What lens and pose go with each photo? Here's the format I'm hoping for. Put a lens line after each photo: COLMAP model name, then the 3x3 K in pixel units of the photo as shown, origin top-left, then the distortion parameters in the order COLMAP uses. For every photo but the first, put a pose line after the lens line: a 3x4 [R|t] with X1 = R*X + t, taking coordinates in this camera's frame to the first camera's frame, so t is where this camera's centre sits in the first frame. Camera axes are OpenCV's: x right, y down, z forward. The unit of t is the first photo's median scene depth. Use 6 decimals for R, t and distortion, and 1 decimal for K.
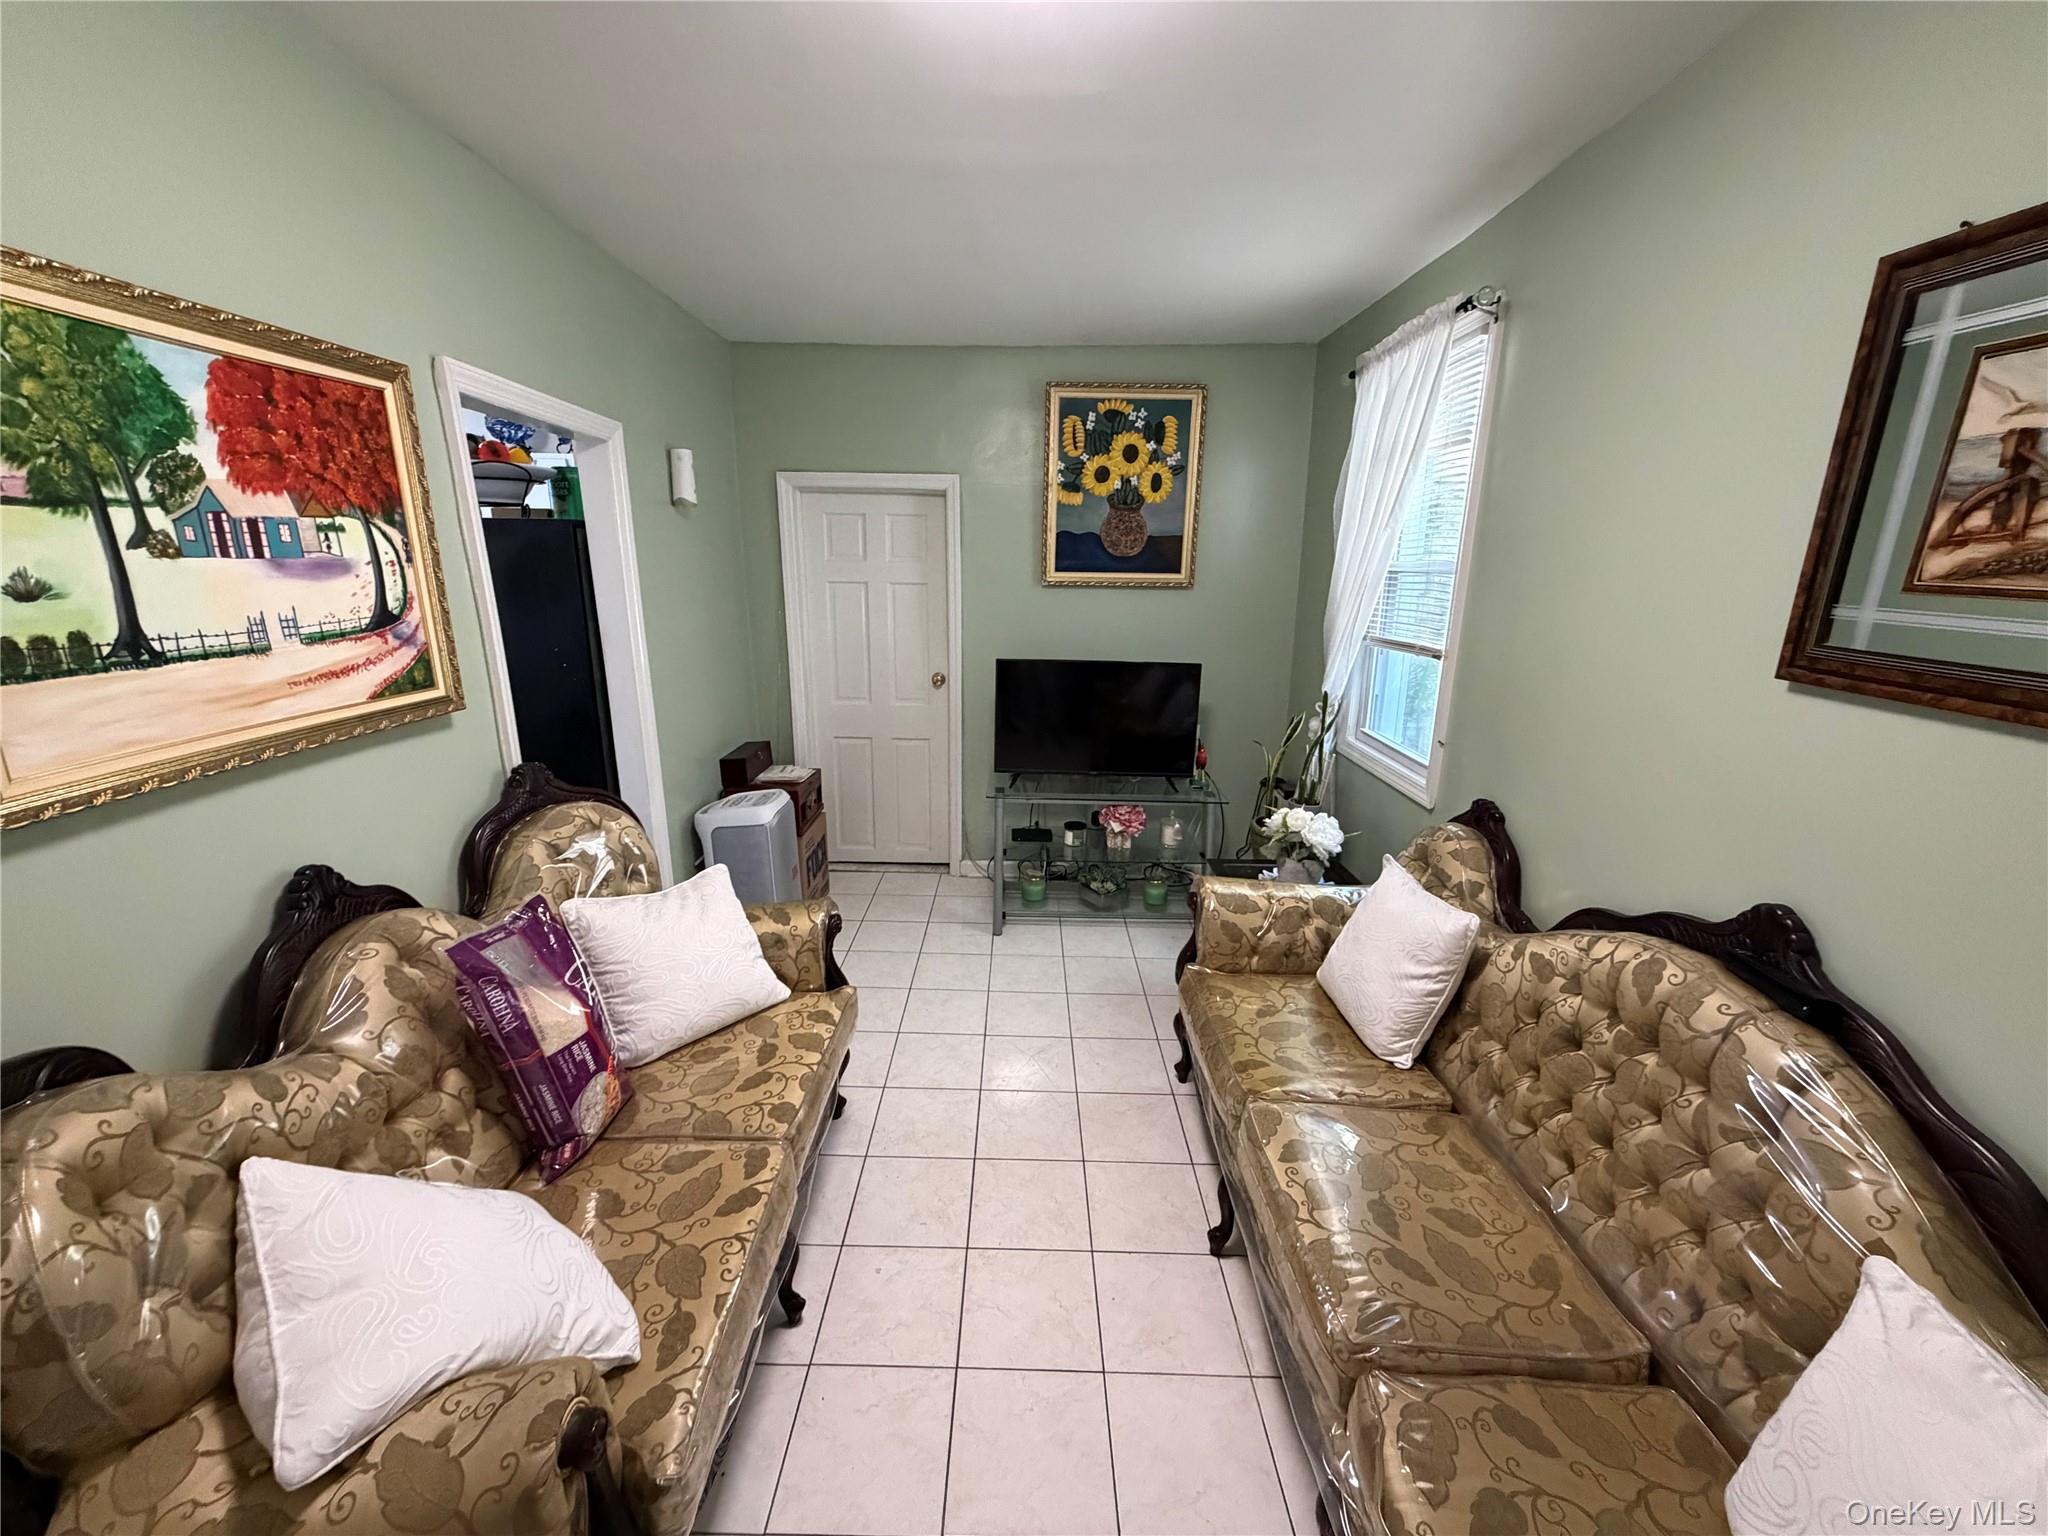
lens RADIAL K [[816.3, 0, 1012.6], [0, 816.3, 770.2], [0, 0, 1]] dist [0.001631, -0.000473]
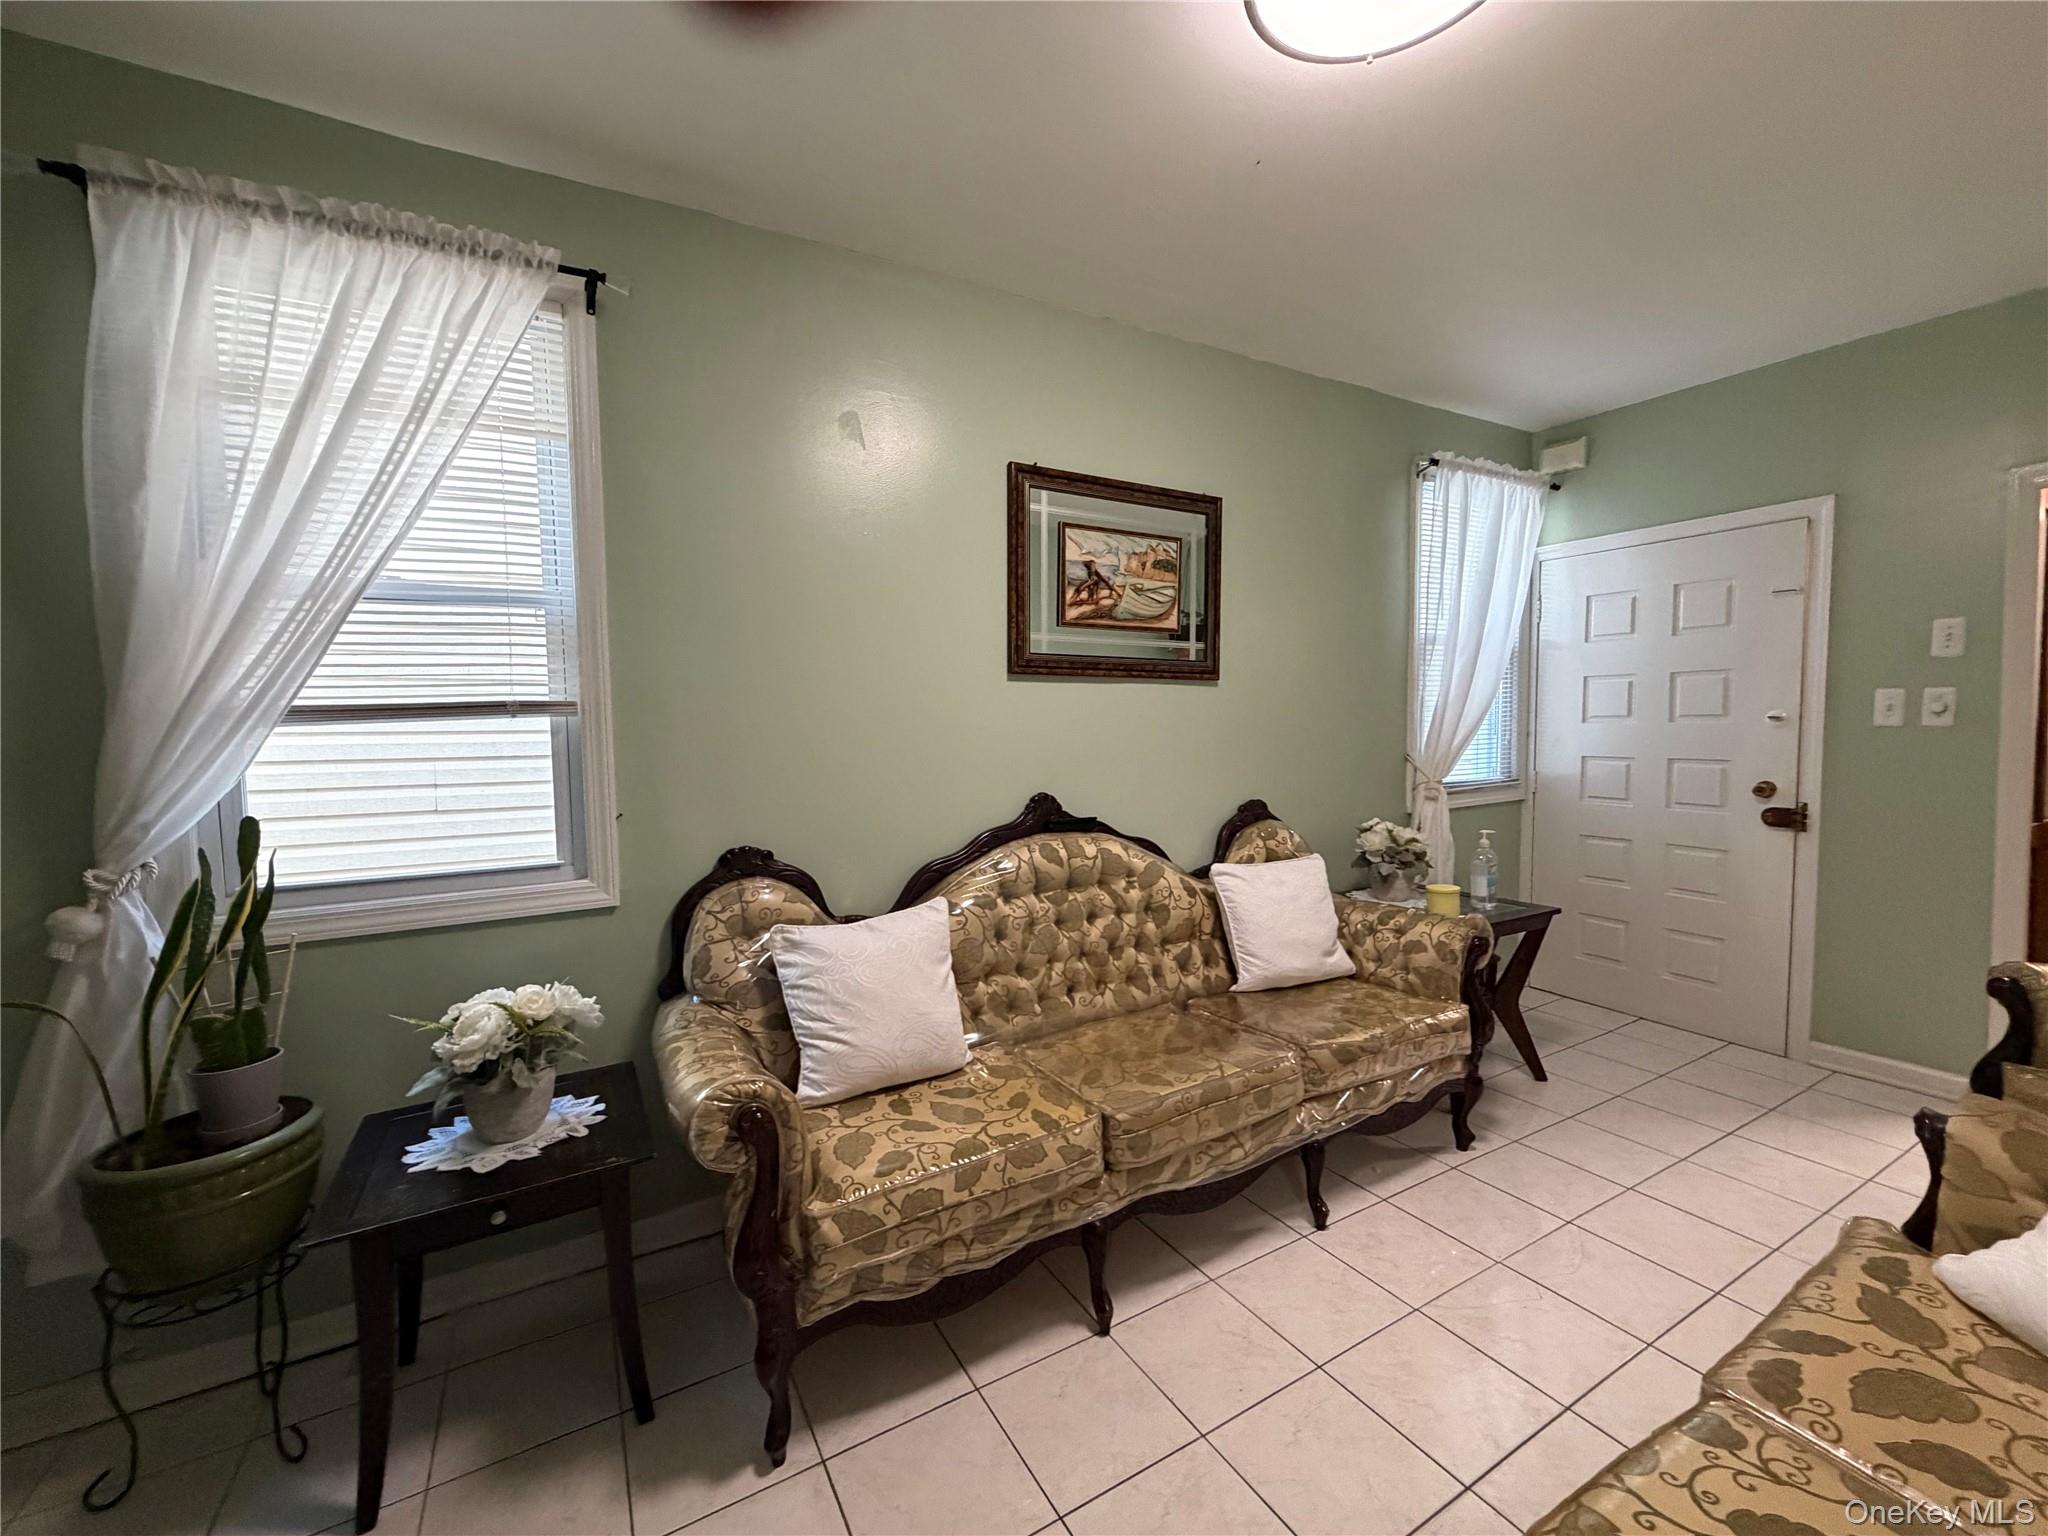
lens RADIAL K [[816.3, 0, 1008.8], [0, 816.3, 778.4], [0, 0, 1]] dist [0.001631, -0.000473]
pose [[-0.500650, -0.049275, 0.864246, -0.752763], [0.236664, 0.952551, 0.191407, -0.285330], [-0.832670, 0.300364, -0.465233, 2.301170]]
